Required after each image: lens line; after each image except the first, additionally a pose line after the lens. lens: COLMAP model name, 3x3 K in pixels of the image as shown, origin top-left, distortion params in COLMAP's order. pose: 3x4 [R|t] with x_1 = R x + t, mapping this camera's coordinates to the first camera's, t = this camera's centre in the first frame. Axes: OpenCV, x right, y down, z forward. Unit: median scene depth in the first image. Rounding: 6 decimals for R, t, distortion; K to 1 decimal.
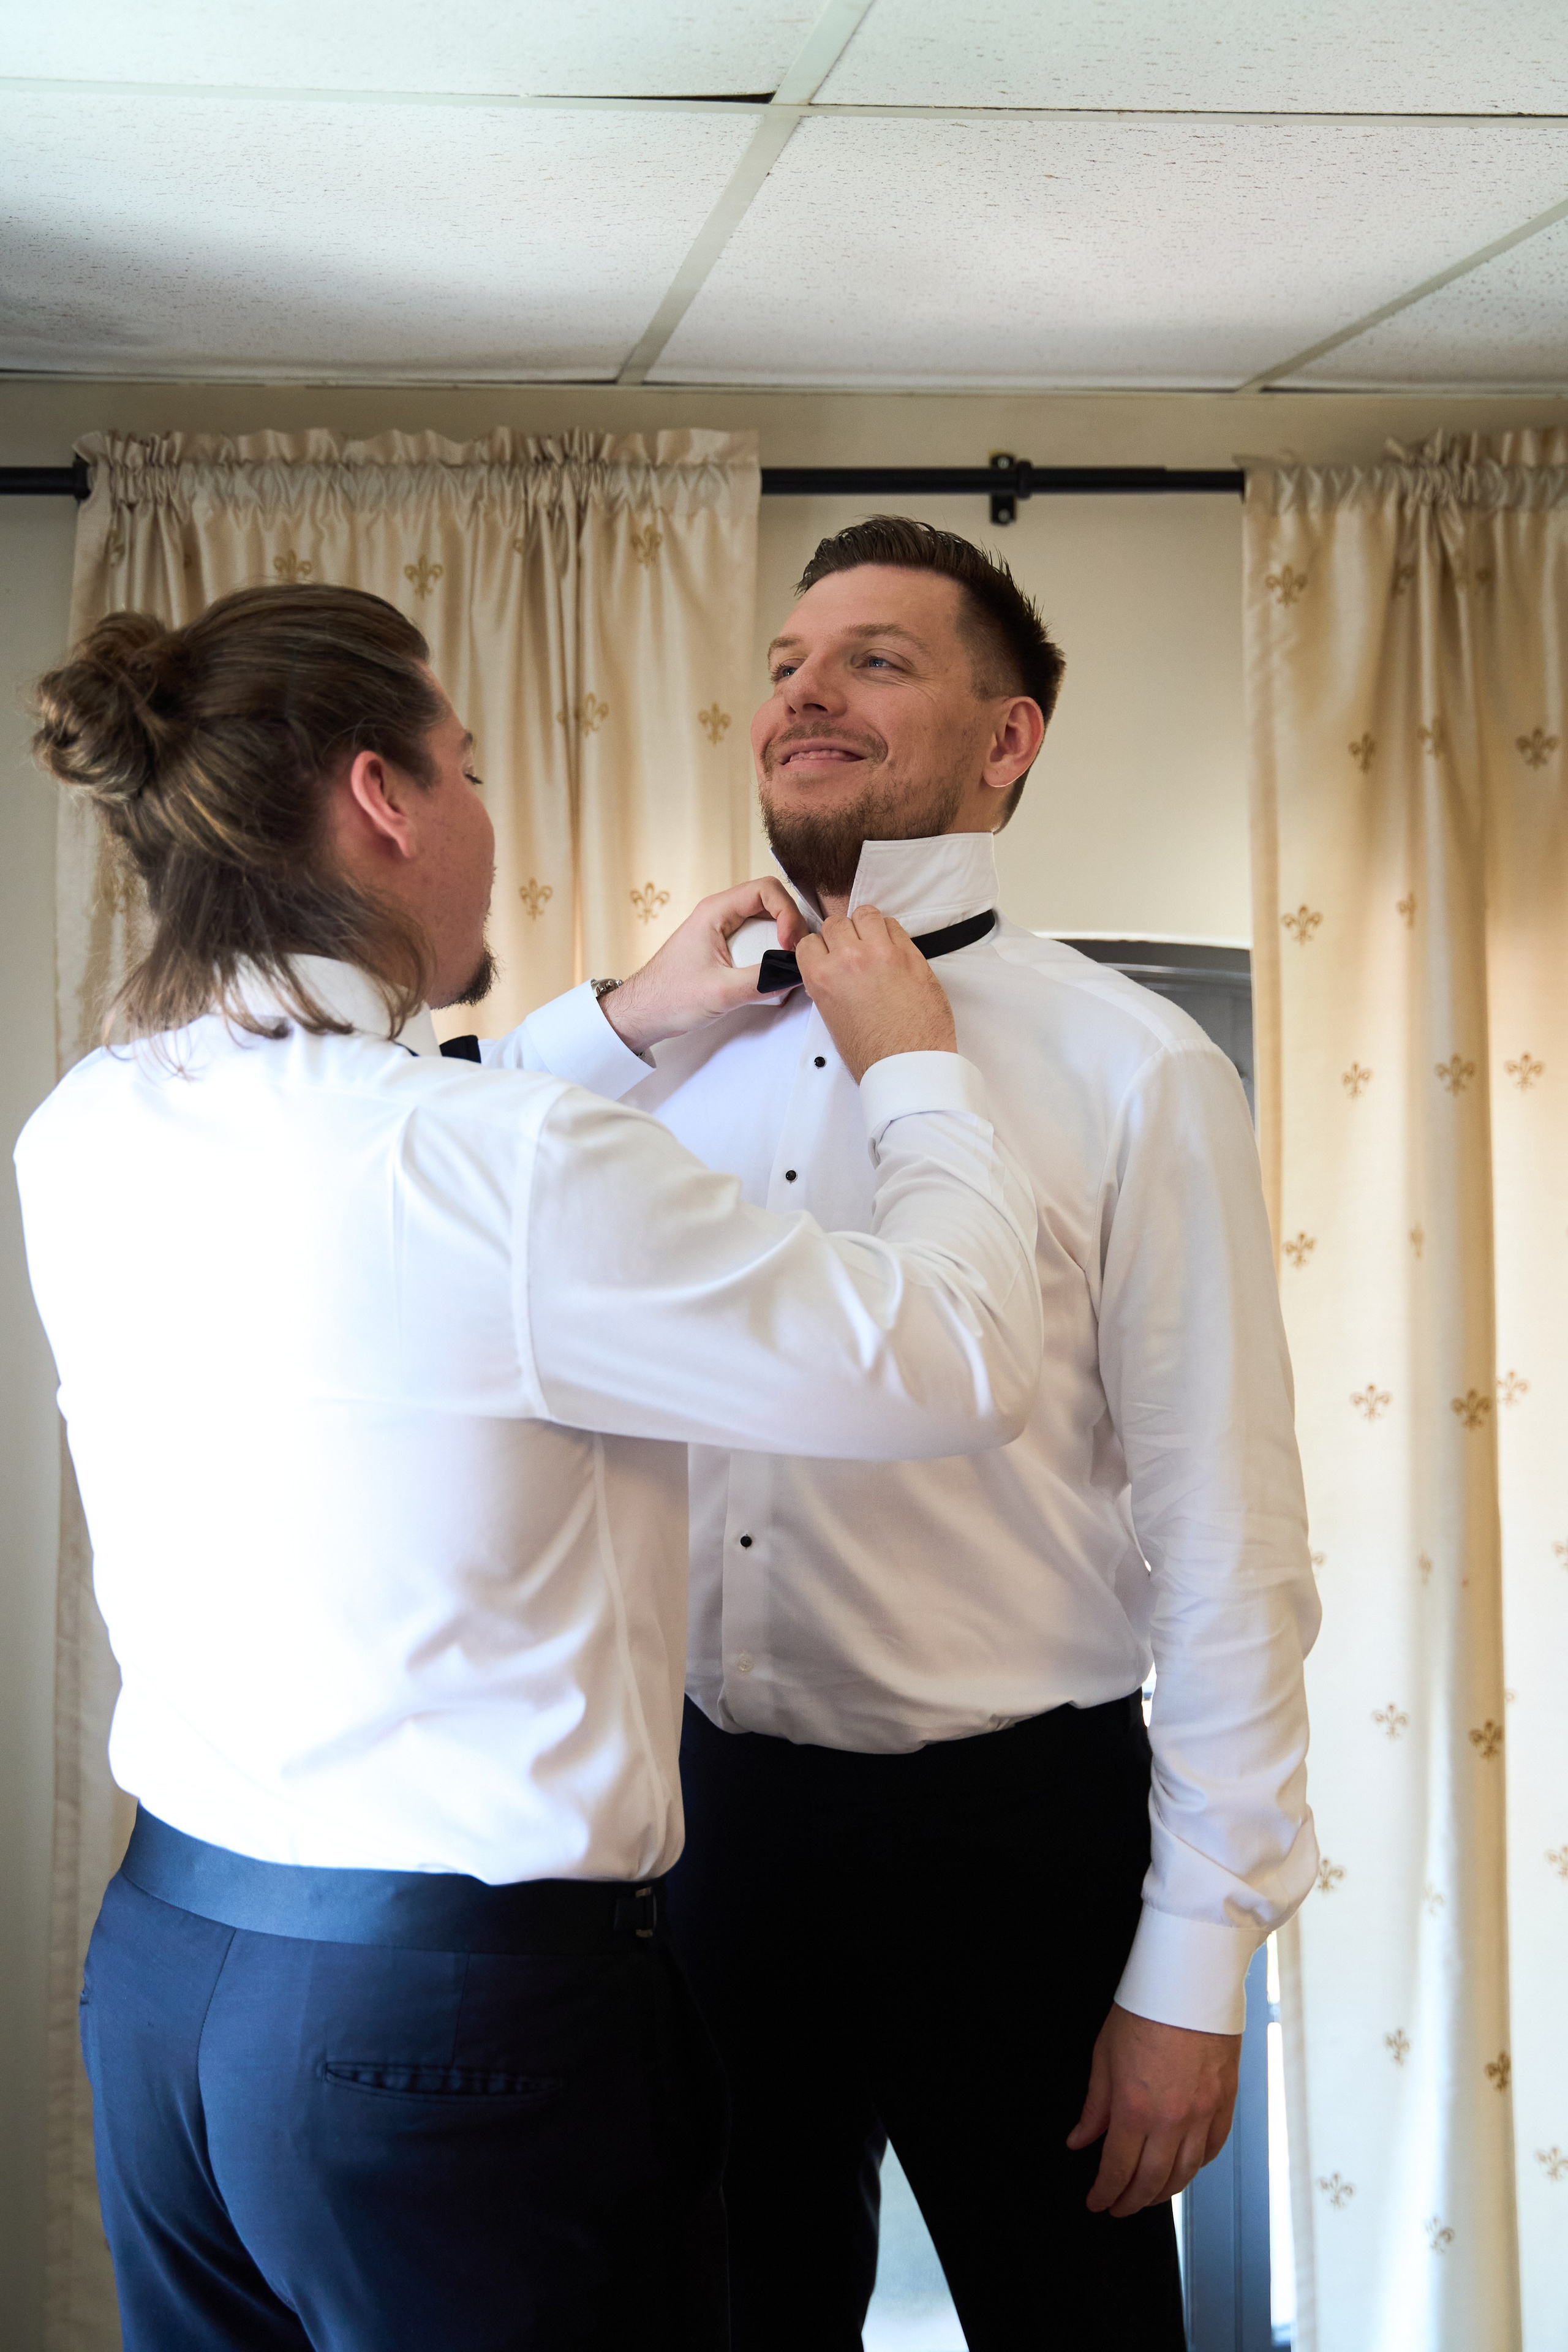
lens RADIAL K [[3114.1, 0, 776.9], [0, 3114.1, 1216.9], [0, 0, 1]] dist [0.069594, 0.015317]
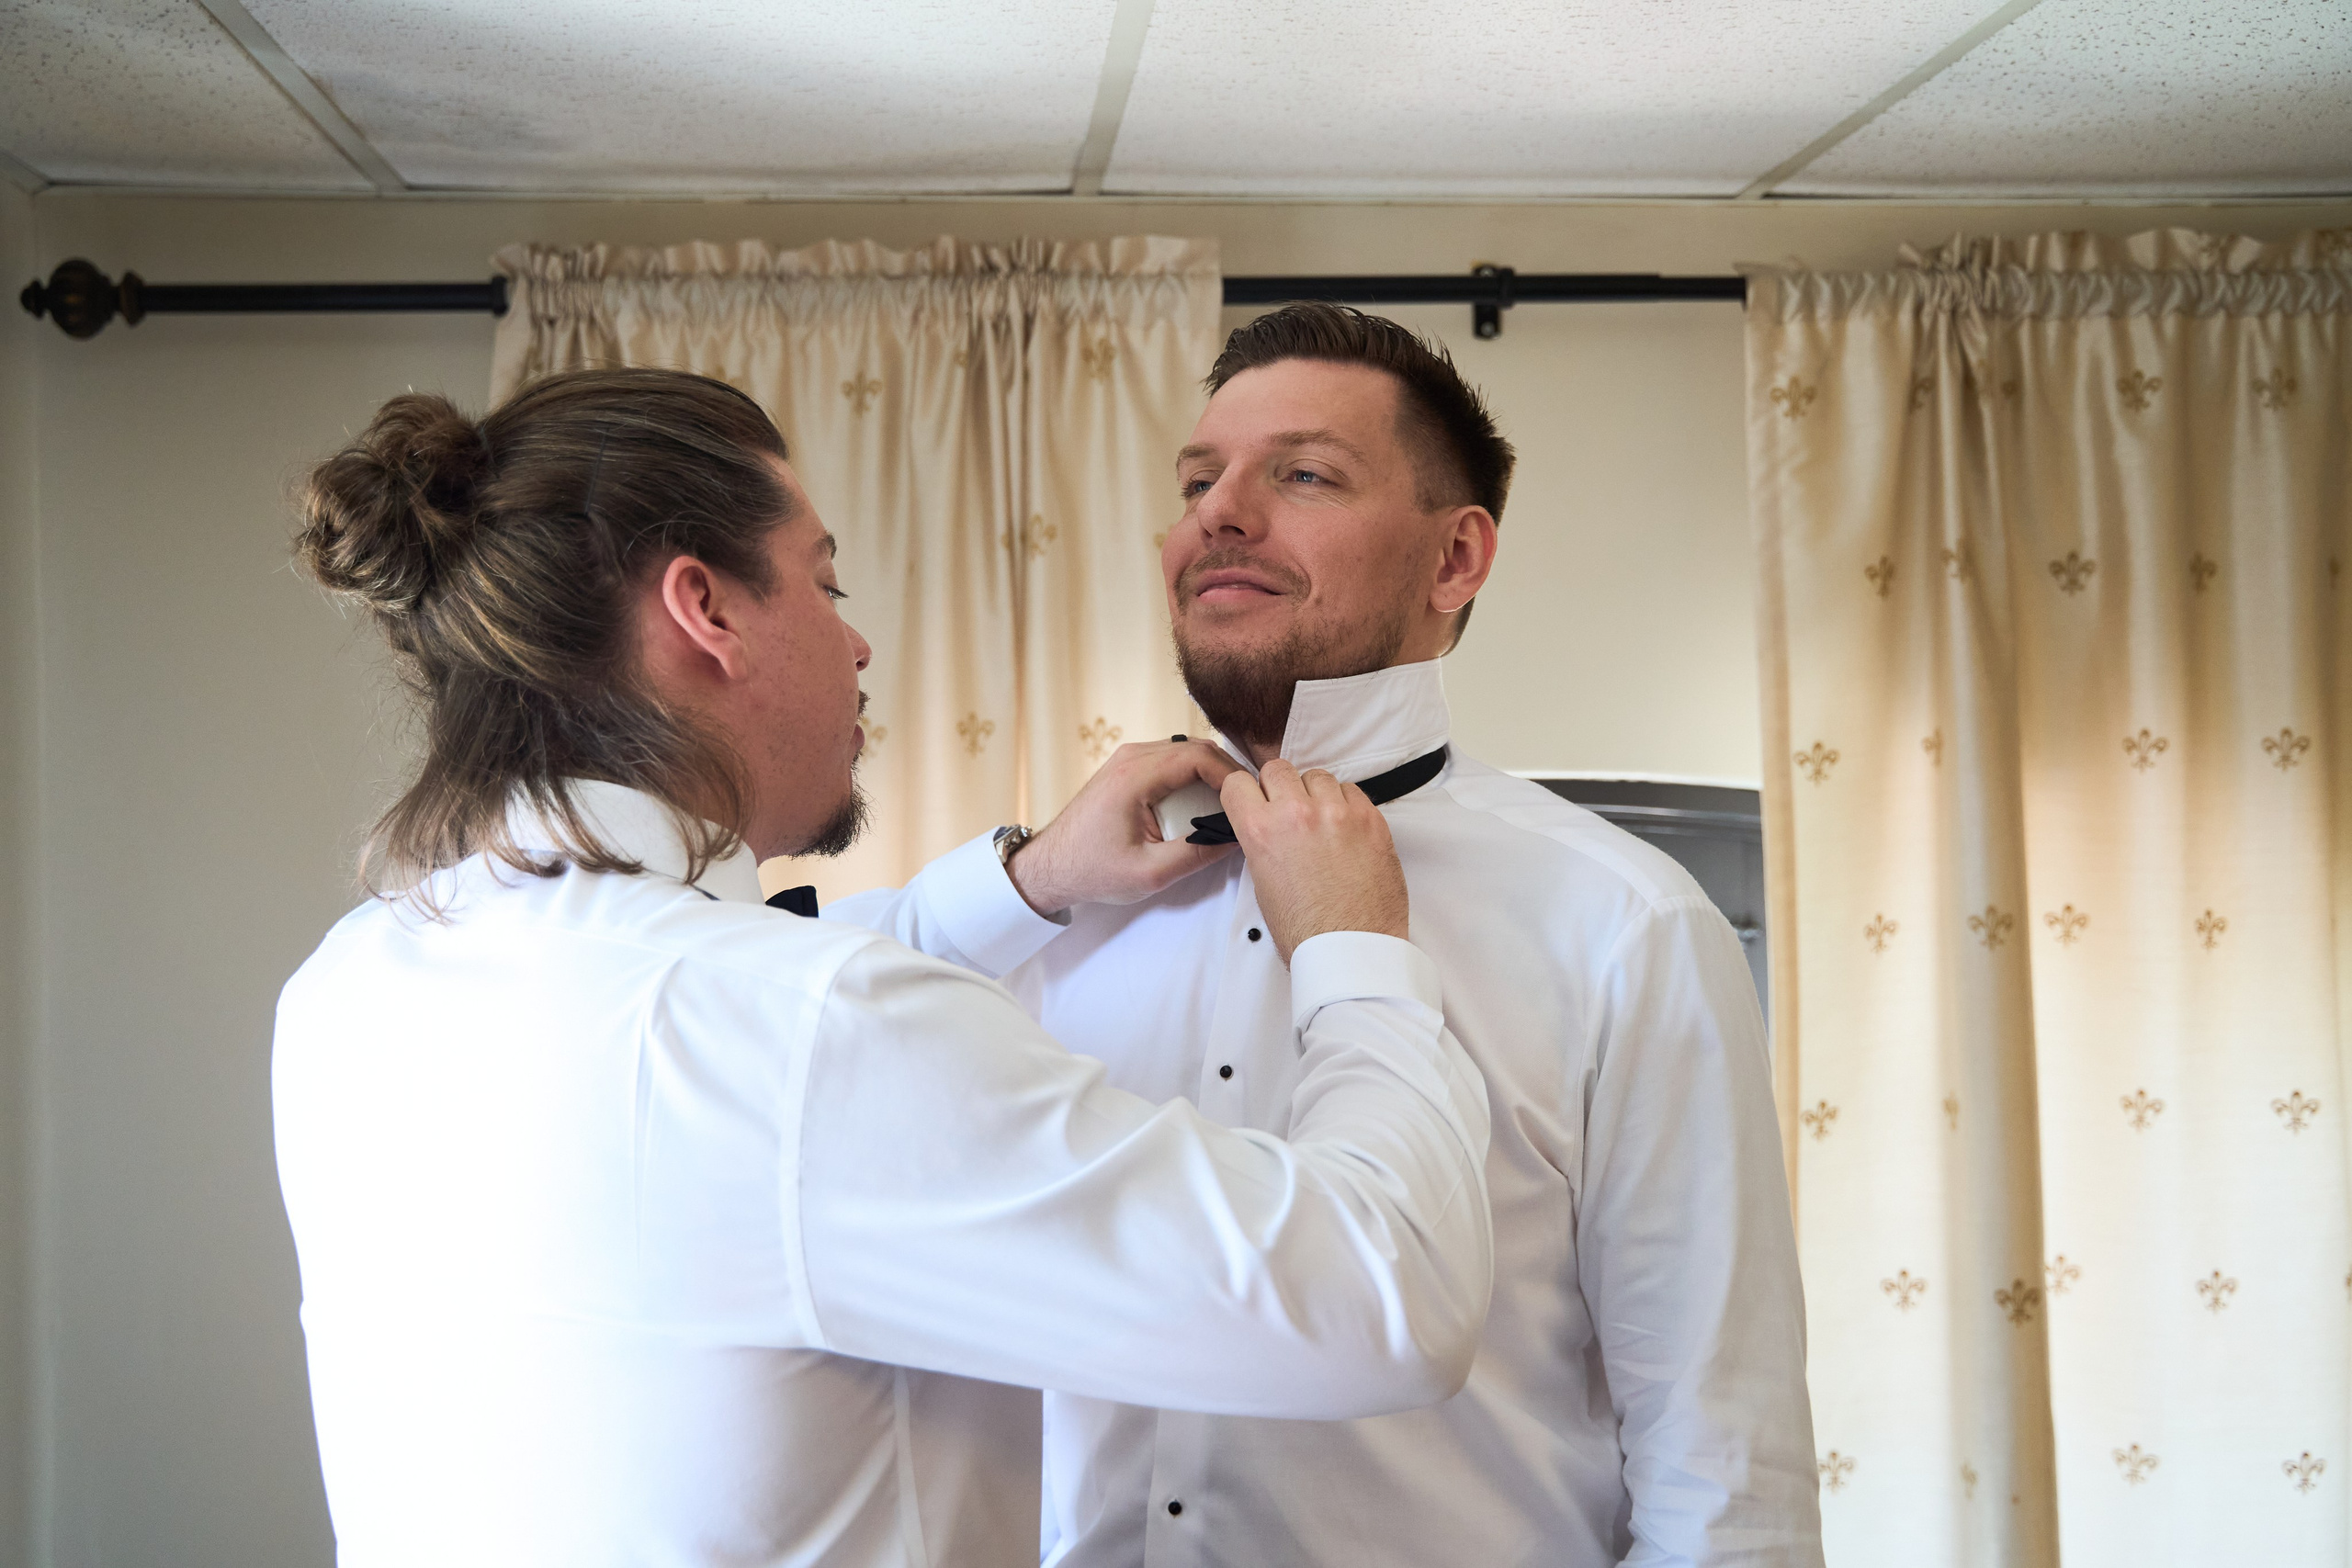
lens RADIAL K [[2787.8, 0, 1176.0], [0, 2787.8, 784.0], [0, 0, 1]] dist [0.024660, 0.003738]
pose [[0.998009, 0.000411, -0.063066, 0.033893], [-0.006058, 0.995980, -0.089373, -0.013908], [0.062776, 0.089577, 0.994000, 0.184723]]
